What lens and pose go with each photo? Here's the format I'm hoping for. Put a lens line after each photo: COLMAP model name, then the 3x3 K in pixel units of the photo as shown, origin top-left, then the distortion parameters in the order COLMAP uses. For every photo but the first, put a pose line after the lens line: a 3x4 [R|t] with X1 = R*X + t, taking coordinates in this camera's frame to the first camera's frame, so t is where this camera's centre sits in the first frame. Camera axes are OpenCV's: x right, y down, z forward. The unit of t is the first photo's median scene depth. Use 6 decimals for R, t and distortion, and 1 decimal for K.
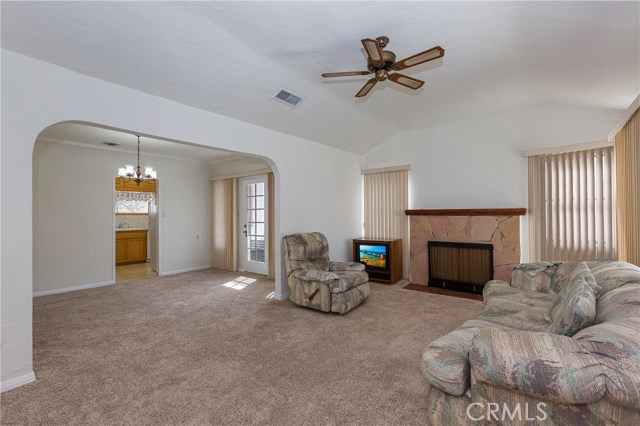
lens RADIAL K [[281.8, 0, 320.0], [0, 281.8, 213.0], [0, 0, 1]] dist [0.000720, -0.000042]
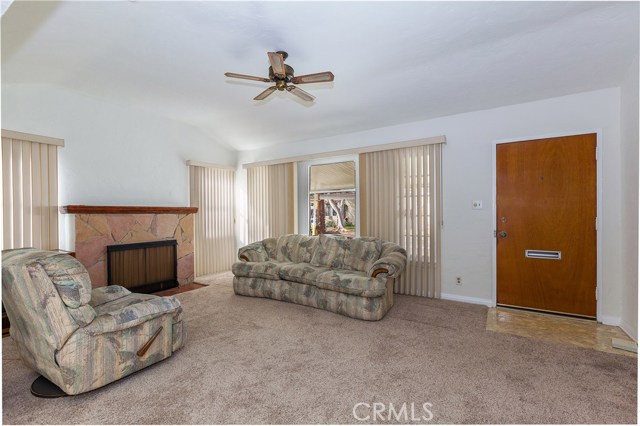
lens RADIAL K [[281.8, 0, 320.0], [0, 281.8, 213.0], [0, 0, 1]] dist [0.000720, -0.000042]
pose [[-0.106692, 0.003028, 0.994288, -0.528916], [0.000425, 0.999995, -0.003000, 0.010946], [-0.994292, 0.000103, -0.106693, 0.558998]]
